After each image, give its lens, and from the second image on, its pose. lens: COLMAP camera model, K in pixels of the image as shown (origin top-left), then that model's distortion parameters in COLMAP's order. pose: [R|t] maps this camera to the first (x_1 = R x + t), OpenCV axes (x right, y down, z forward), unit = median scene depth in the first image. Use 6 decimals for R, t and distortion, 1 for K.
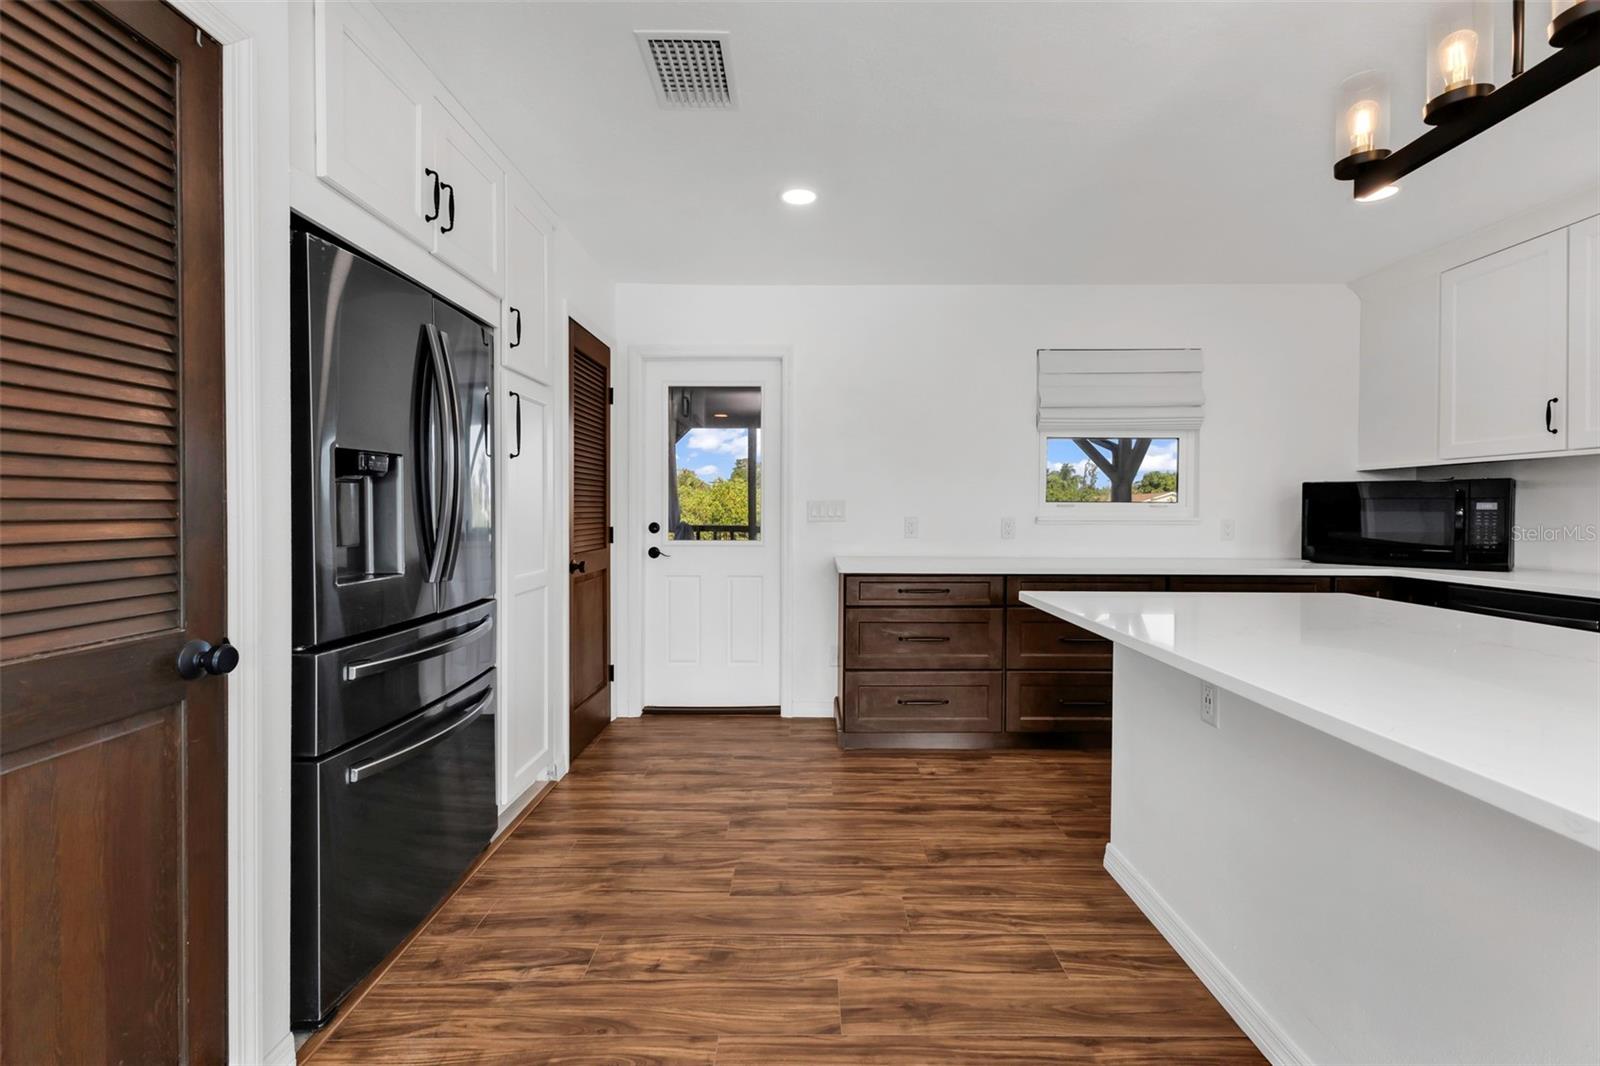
lens RADIAL K [[710.4, 0, 800.0], [0, 710.4, 516.2], [0, 0, 1]] dist [0.001972, 0.000298]
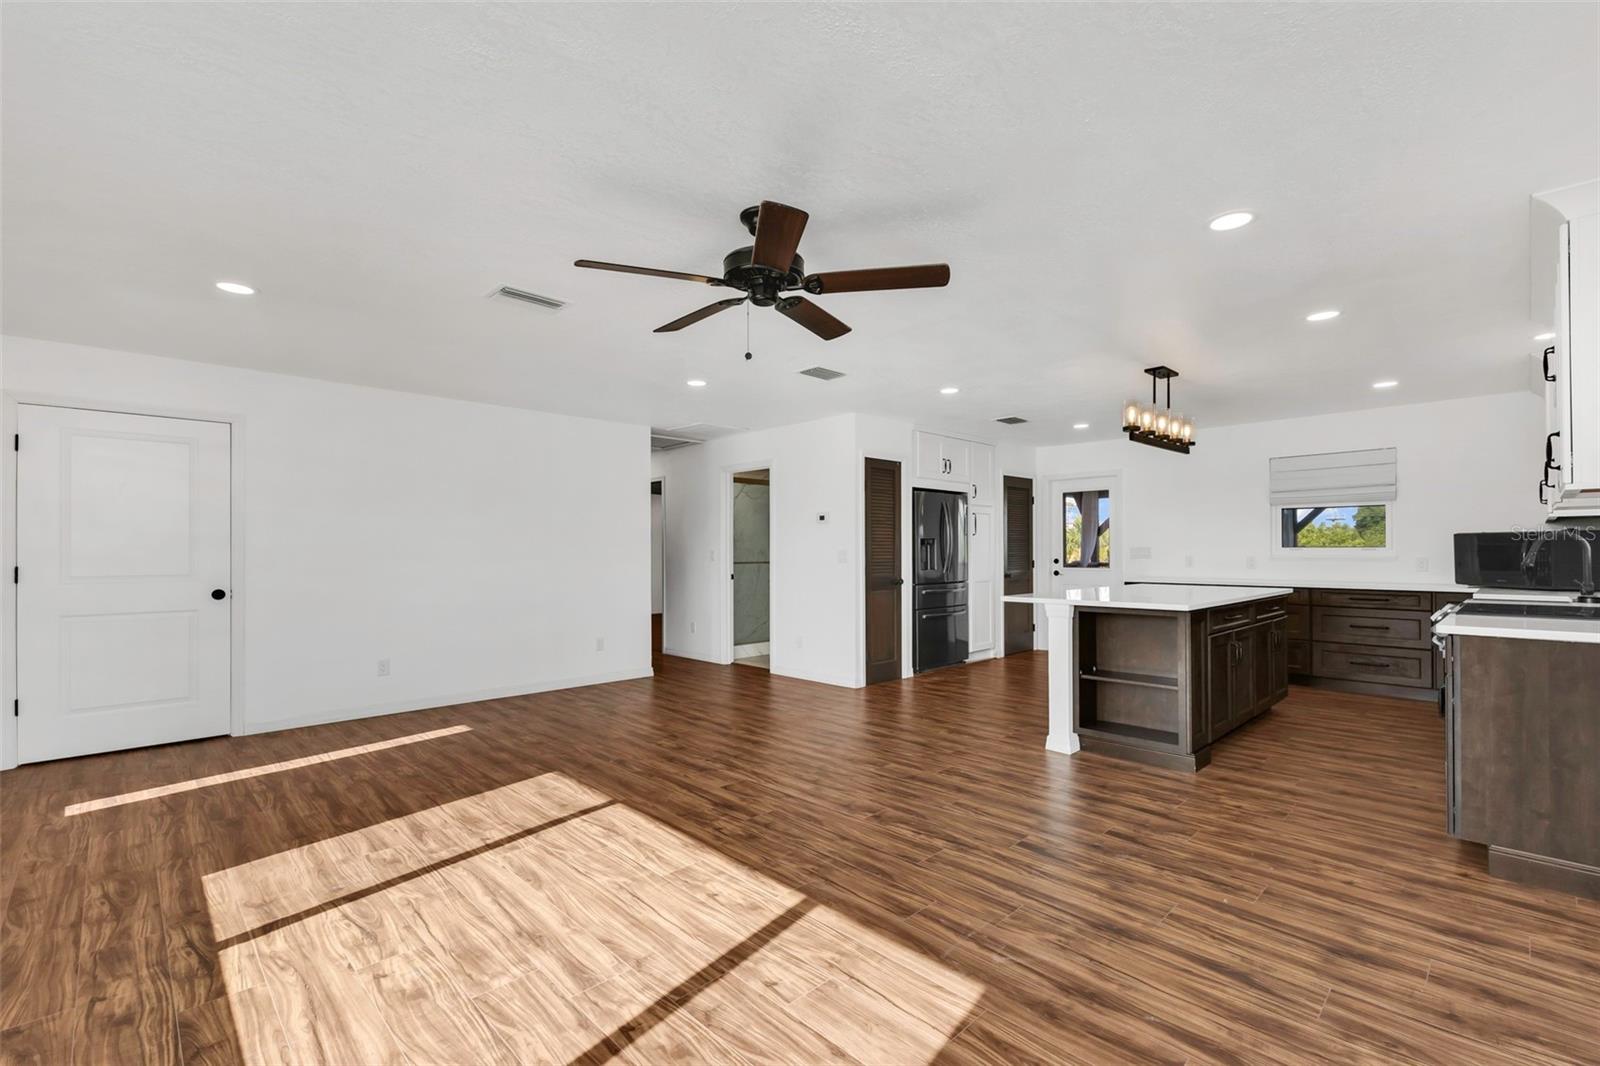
lens RADIAL K [[674.8, 0, 796.7], [0, 674.8, 551.5], [0, 0, 1]] dist [0.014780, -0.006101]
pose [[0.704113, -0.004832, -0.710071, 0.760357], [-0.004649, 0.999924, -0.011415, 0.015914], [0.710073, 0.011339, 0.704037, -1.065663]]
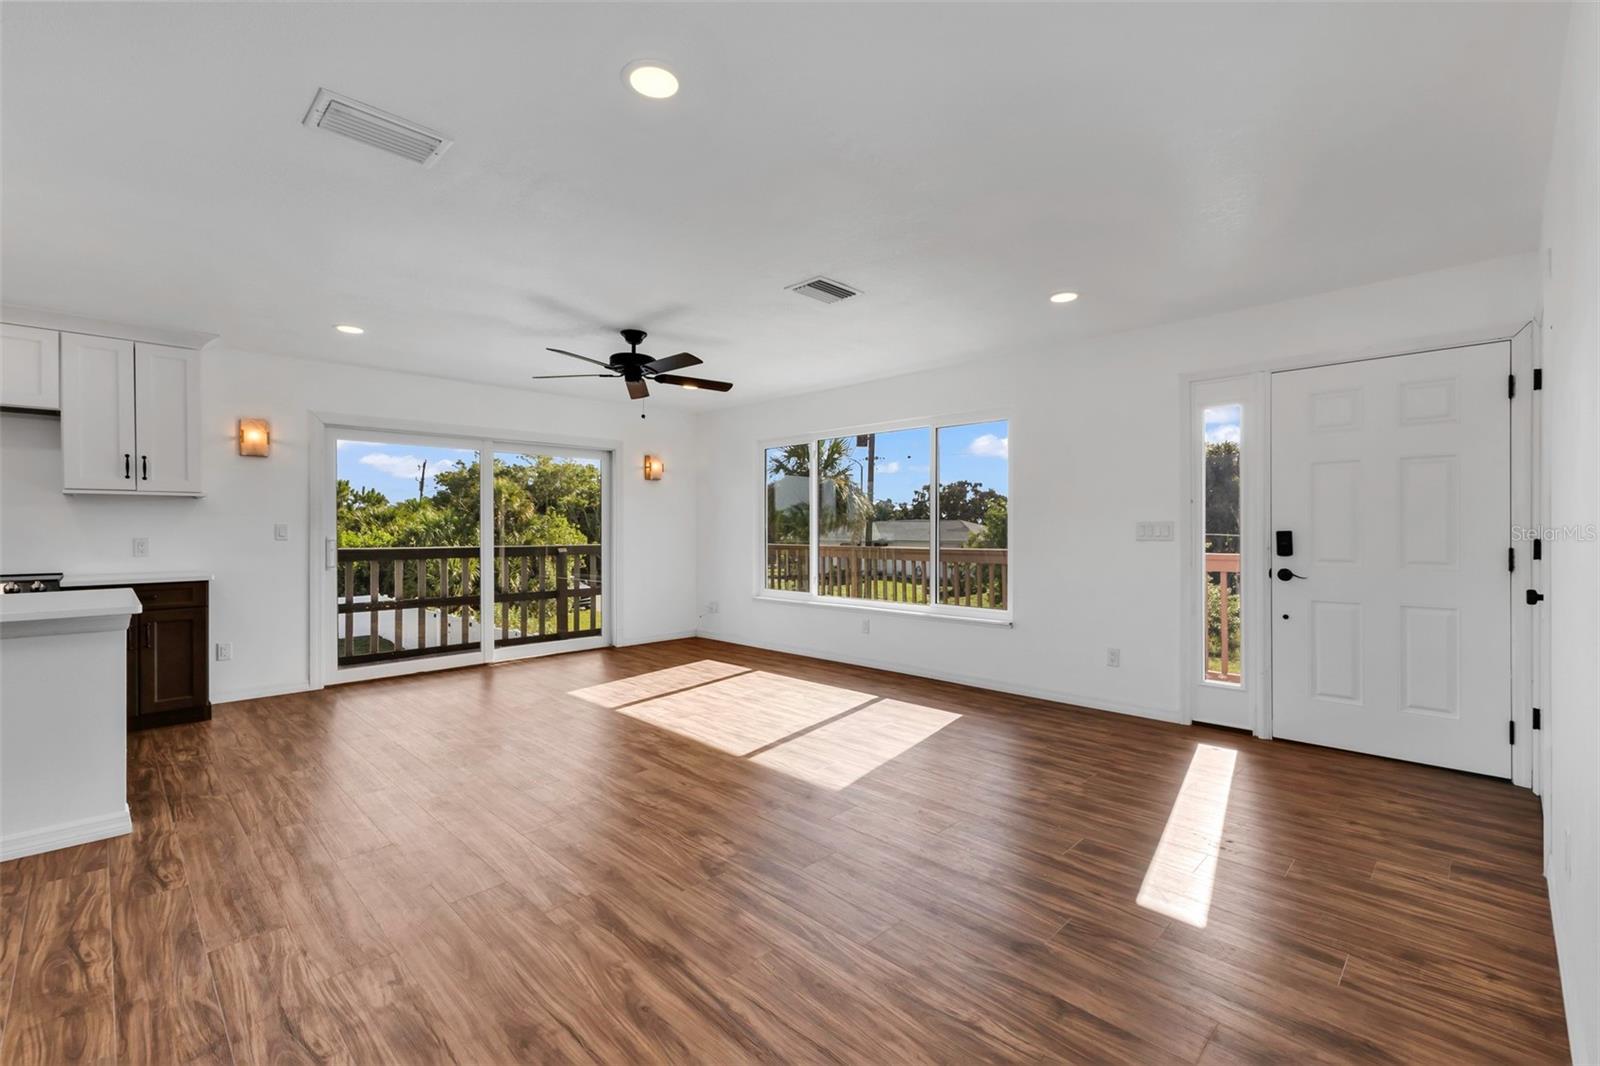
lens RADIAL K [[696.4, 0, 796.0], [0, 696.4, 533.0], [0, 0, 1]] dist [0.009862, 0.000273]
pose [[-0.710682, 0.000857, 0.703513, -0.764331], [0.011557, 0.999879, 0.010456, 0.007389], [-0.703419, 0.015562, -0.710606, 0.030112]]
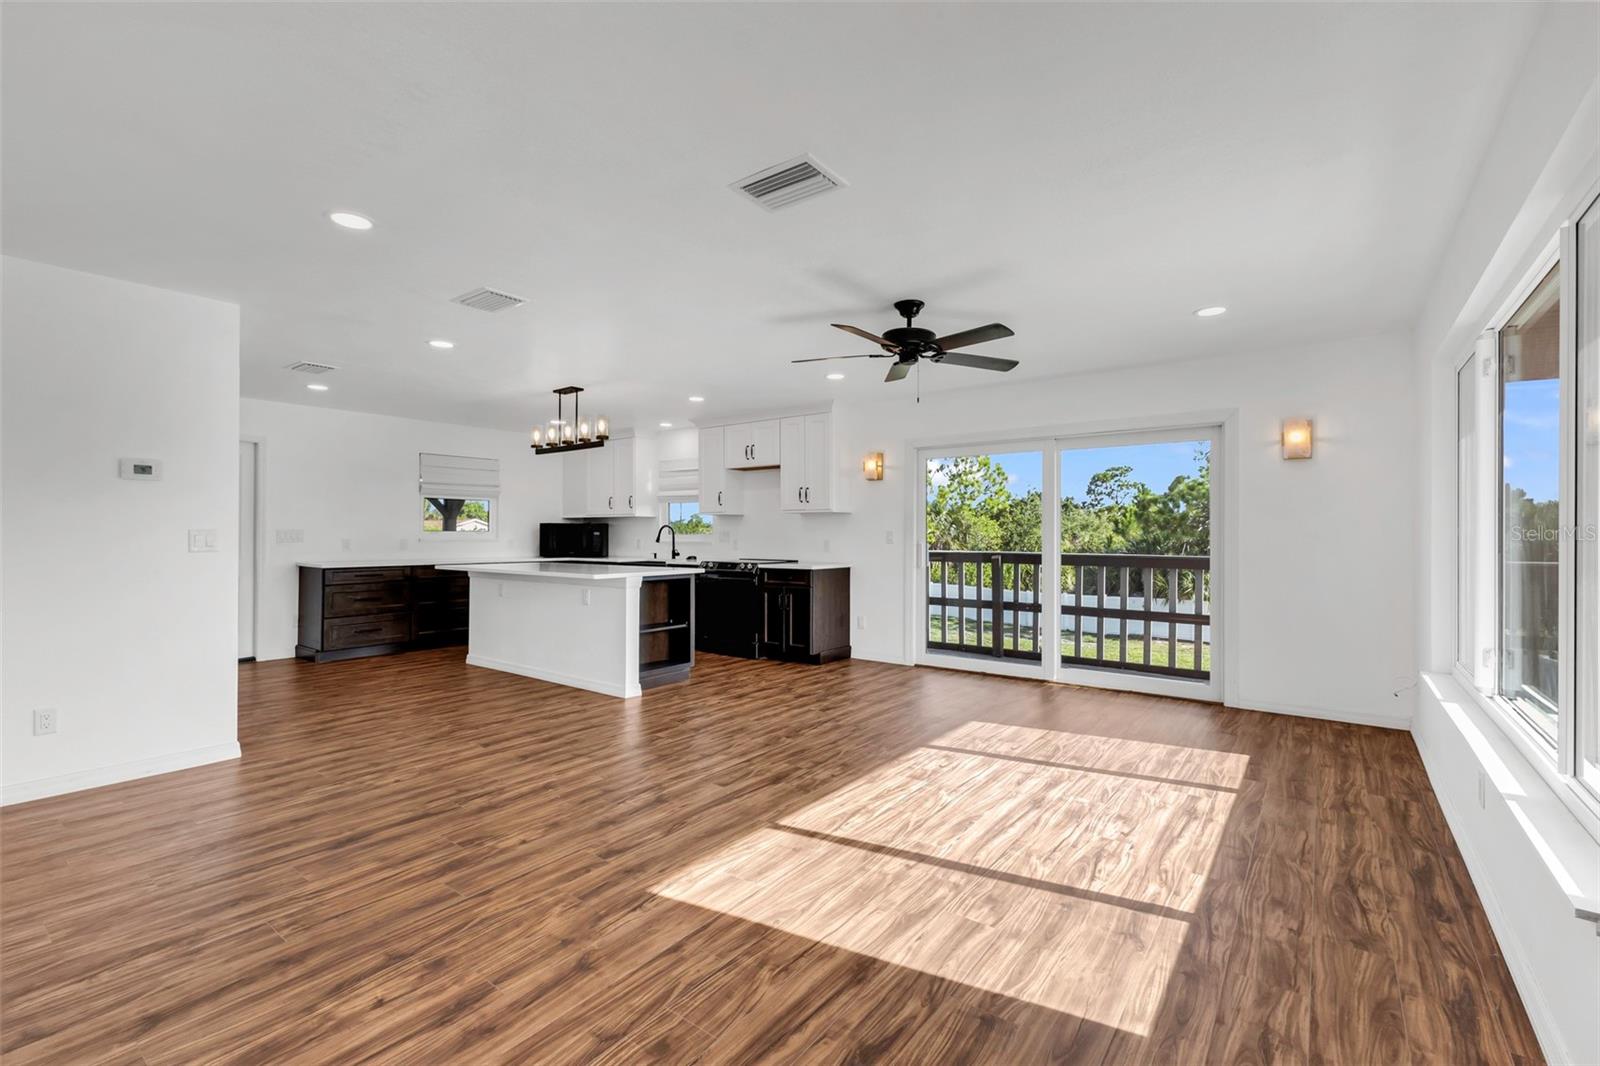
lens RADIAL K [[696.4, 0, 796.0], [0, 696.4, 533.0], [0, 0, 1]] dist [0.009862, 0.000273]
pose [[0.607293, 0.000873, 0.794478, -0.624733], [0.009748, 0.999916, -0.008551, 0.013055], [-0.794418, 0.012938, 0.607233, -1.102822]]
